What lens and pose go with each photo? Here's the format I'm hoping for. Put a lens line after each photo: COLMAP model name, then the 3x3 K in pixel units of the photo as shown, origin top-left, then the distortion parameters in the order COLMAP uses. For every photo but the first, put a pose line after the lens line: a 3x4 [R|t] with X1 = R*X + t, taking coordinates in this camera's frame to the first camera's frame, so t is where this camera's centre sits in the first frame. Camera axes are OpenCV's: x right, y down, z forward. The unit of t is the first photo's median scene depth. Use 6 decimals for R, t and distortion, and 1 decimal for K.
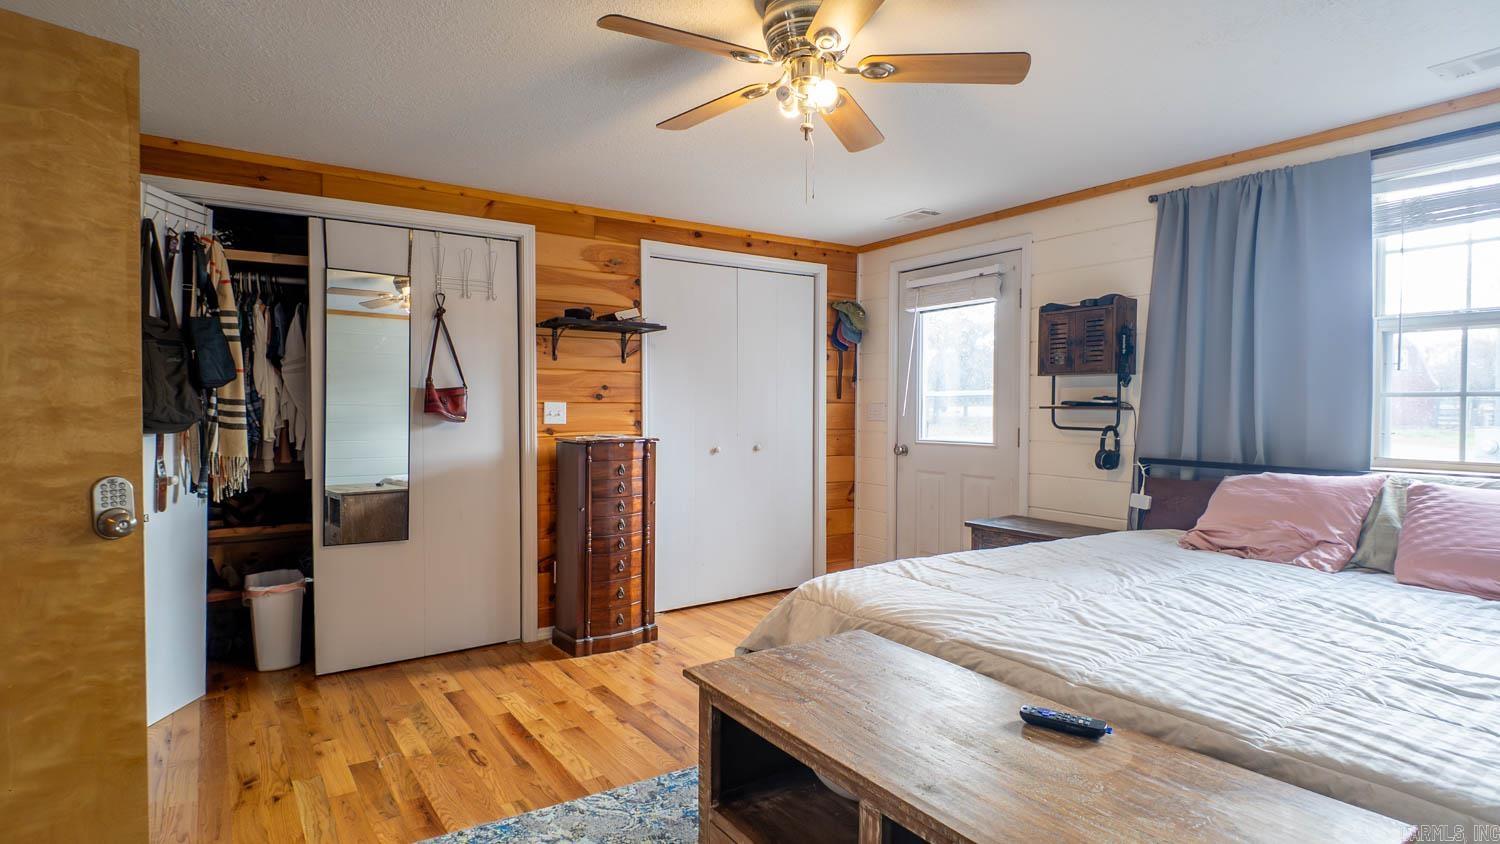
lens RADIAL K [[769.7, 0, 752.6], [0, 769.7, 421.0], [0, 0, 1]] dist [0.032221, -0.035189]
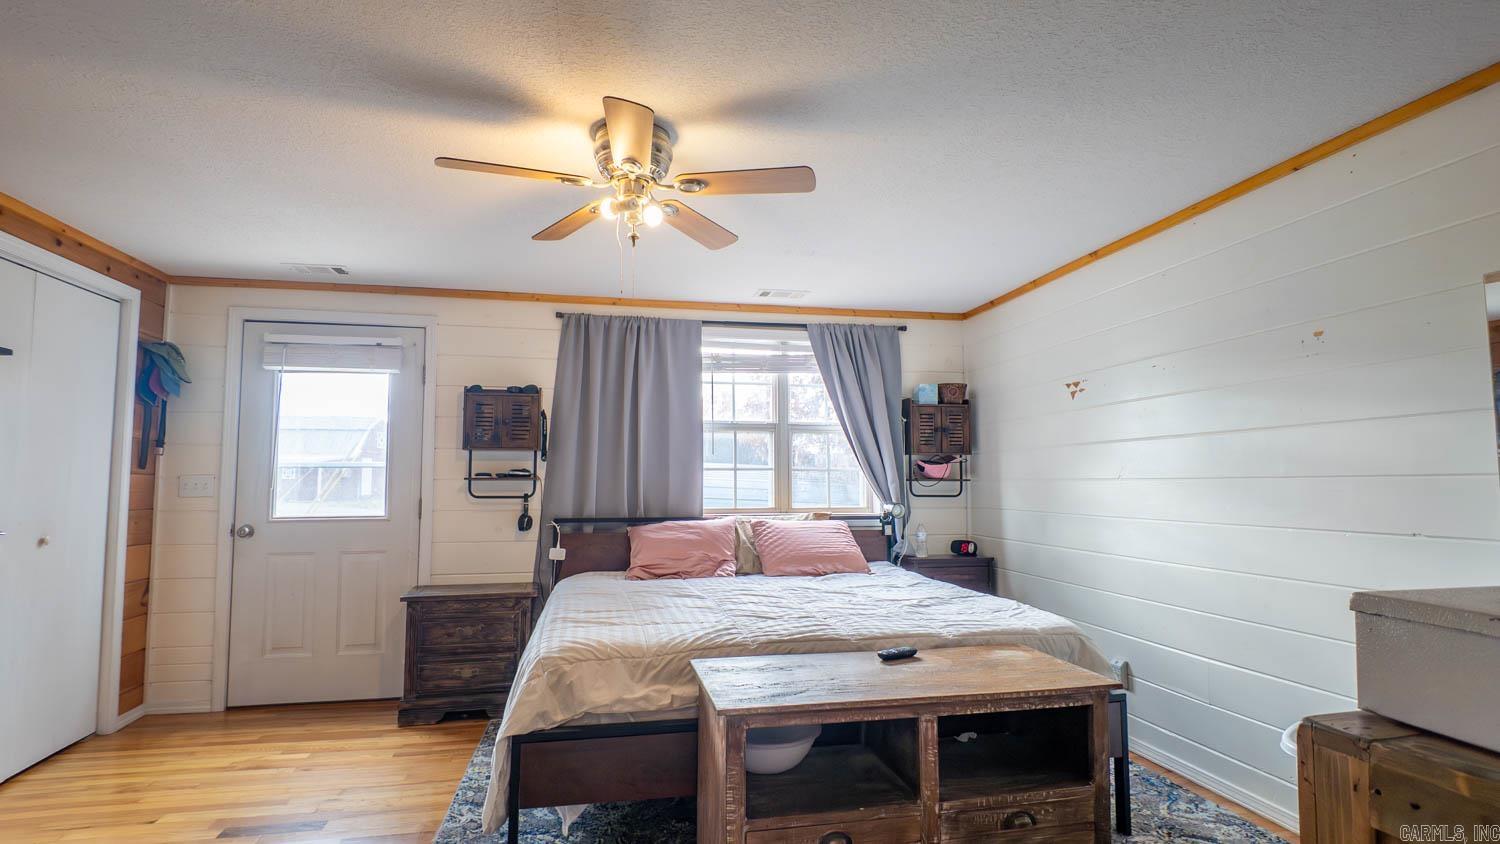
lens RADIAL K [[769.7, 0, 752.6], [0, 769.7, 421.0], [0, 0, 1]] dist [0.032221, -0.035189]
pose [[0.372467, 0.066875, 0.925633, -0.522567], [0.022028, 0.996482, -0.080857, -0.001743], [-0.927784, 0.050506, 0.369683, 0.237641]]
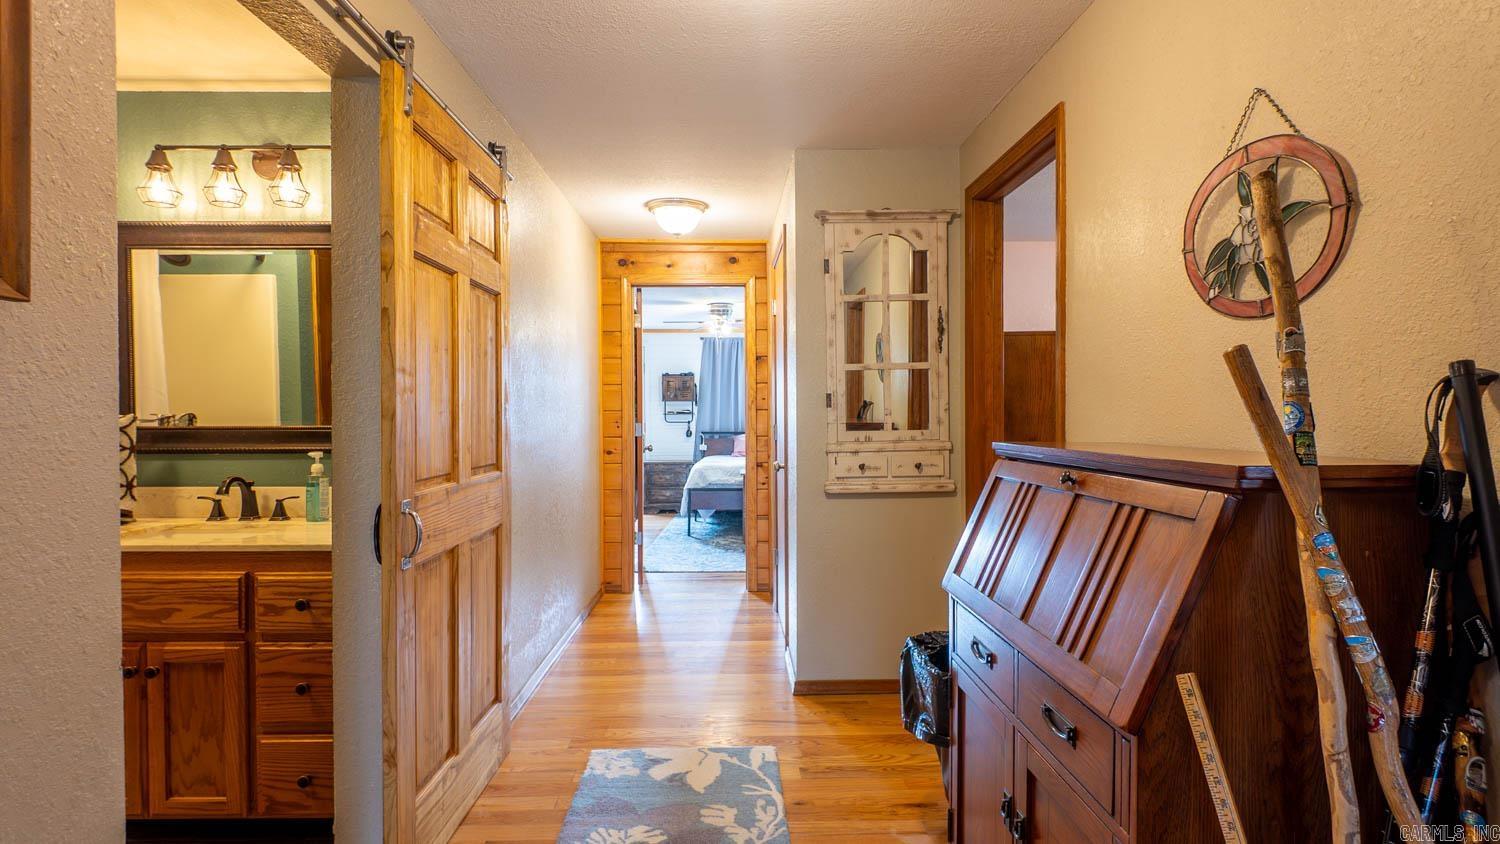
lens RADIAL K [[769.7, 0, 752.6], [0, 769.7, 421.0], [0, 0, 1]] dist [0.032221, -0.035189]
pose [[0.545745, -0.011826, 0.837868, -1.678339], [0.022448, 0.999748, -0.000511, 0.013329], [-0.837651, 0.019087, 0.545873, -0.648823]]
